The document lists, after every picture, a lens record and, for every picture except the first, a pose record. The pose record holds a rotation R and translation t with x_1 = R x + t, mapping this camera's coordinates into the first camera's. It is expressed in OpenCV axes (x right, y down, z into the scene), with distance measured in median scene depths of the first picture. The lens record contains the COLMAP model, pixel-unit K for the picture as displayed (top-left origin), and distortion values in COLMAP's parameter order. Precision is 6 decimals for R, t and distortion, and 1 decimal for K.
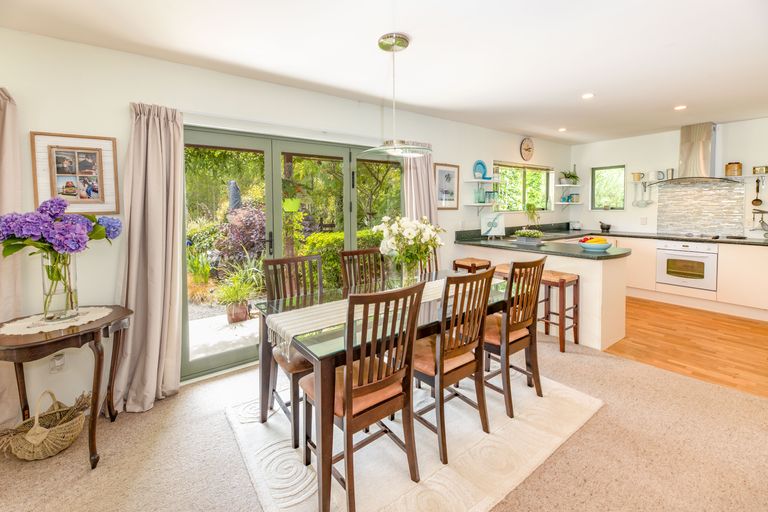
lens RADIAL K [[334.1, 0, 384.0], [0, 334.1, 256.0], [0, 0, 1]] dist [-0.020614, -0.000296]
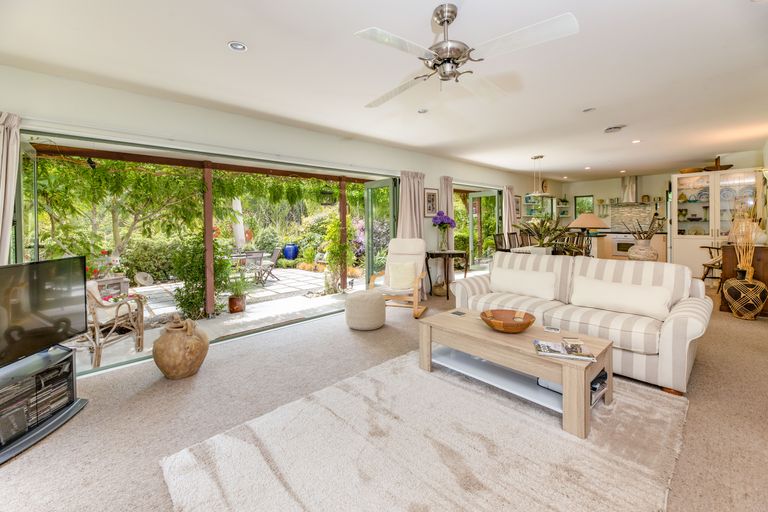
lens RADIAL K [[334.1, 0, 384.0], [0, 334.1, 256.0], [0, 0, 1]] dist [-0.020614, -0.000296]
pose [[0.993703, -0.012079, 0.111396, -0.785289], [0.017754, 0.998587, -0.050095, 0.165591], [-0.110633, 0.051758, 0.992513, -0.844427]]
